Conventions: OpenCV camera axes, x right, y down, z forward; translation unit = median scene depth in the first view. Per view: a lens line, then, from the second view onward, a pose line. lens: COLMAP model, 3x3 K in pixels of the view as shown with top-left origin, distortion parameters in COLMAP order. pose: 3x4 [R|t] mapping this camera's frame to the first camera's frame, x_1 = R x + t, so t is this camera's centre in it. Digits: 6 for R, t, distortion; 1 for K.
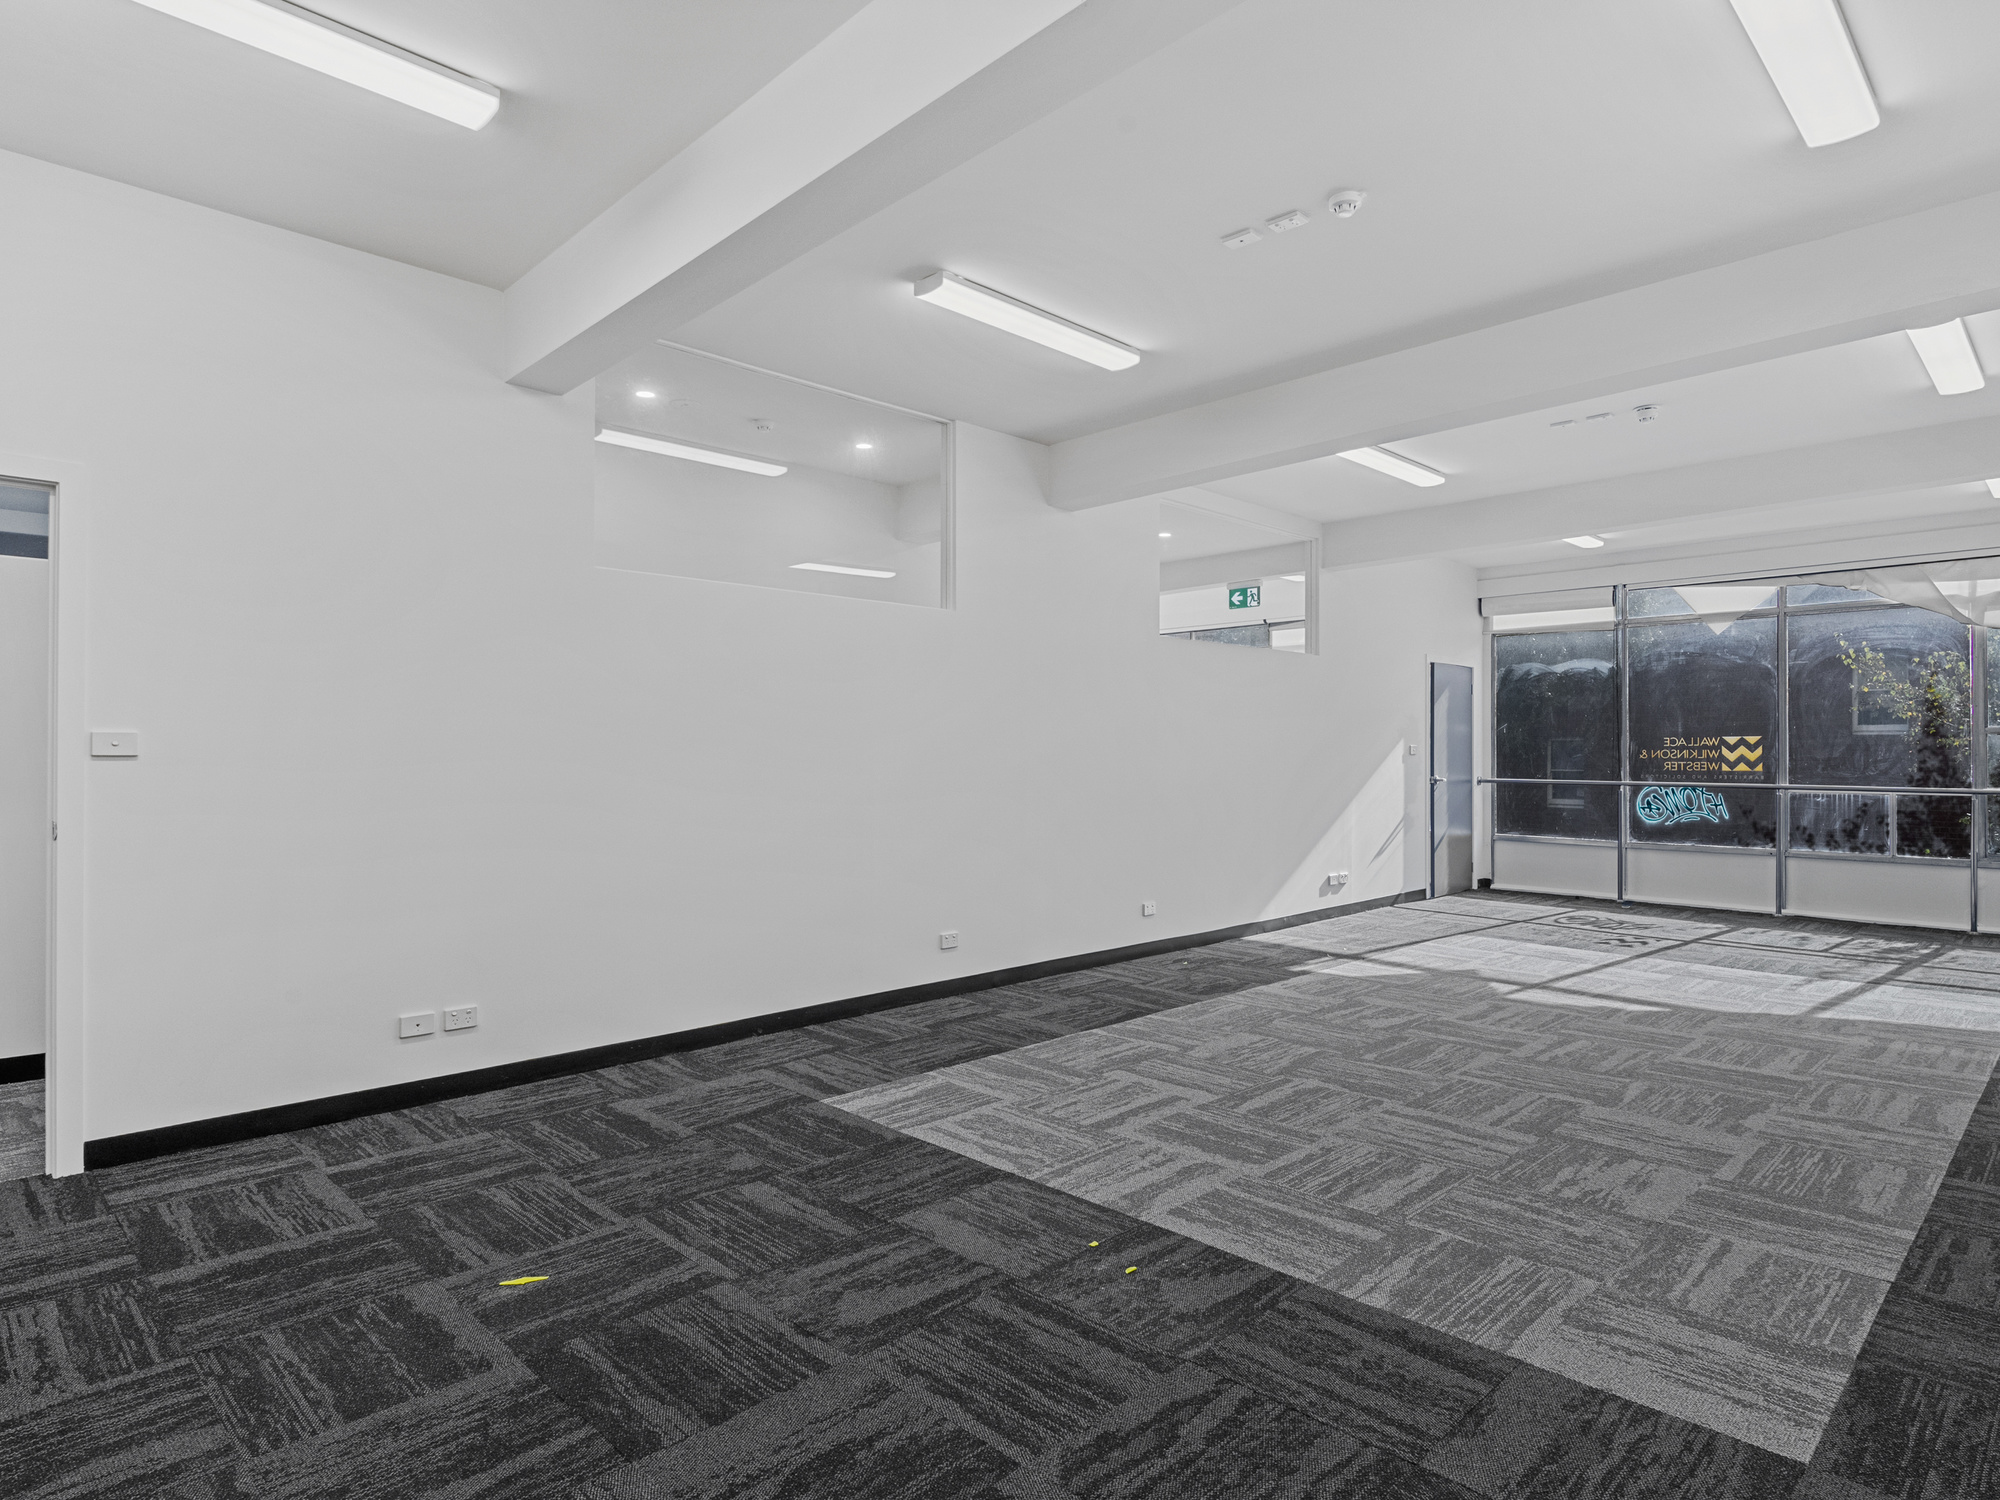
lens RADIAL K [[1121.0, 0, 999.9], [0, 1121.0, 752.7], [0, 0, 1]] dist [0.000035, 0.000000]
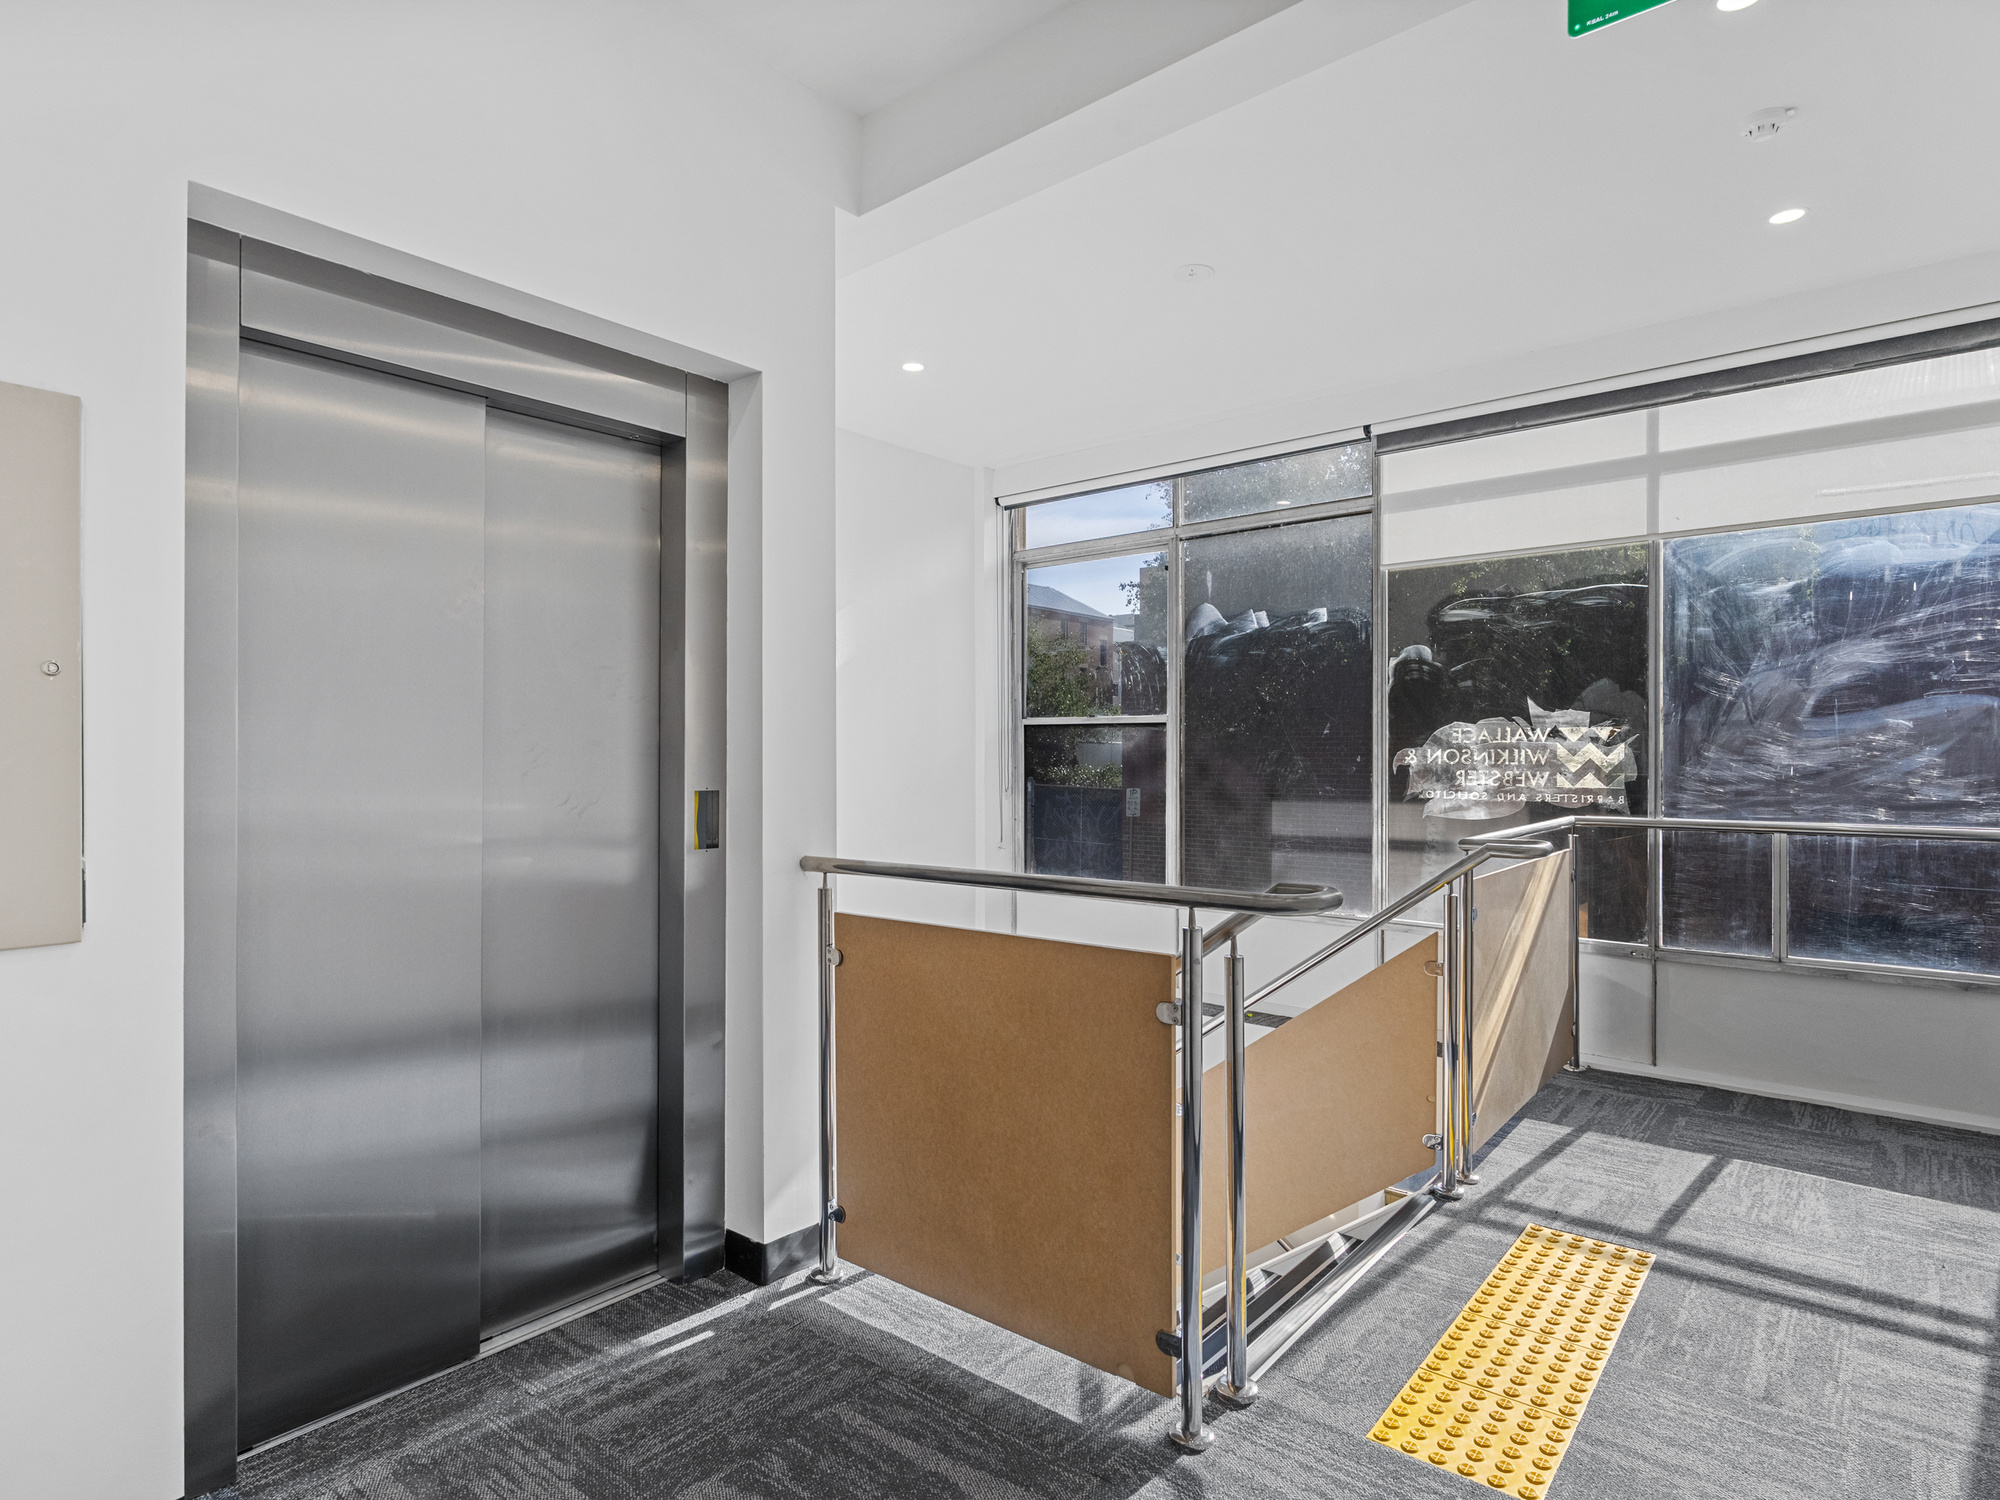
lens RADIAL K [[1121.0, 0, 999.2], [0, 1121.0, 755.6], [0, 0, 1]] dist [0.000035, 0.000000]
pose [[0.107683, -0.002374, -0.994182, 1.190040], [0.004549, 0.999988, -0.001895, -0.000105], [0.994175, -0.004318, 0.107693, 0.643322]]
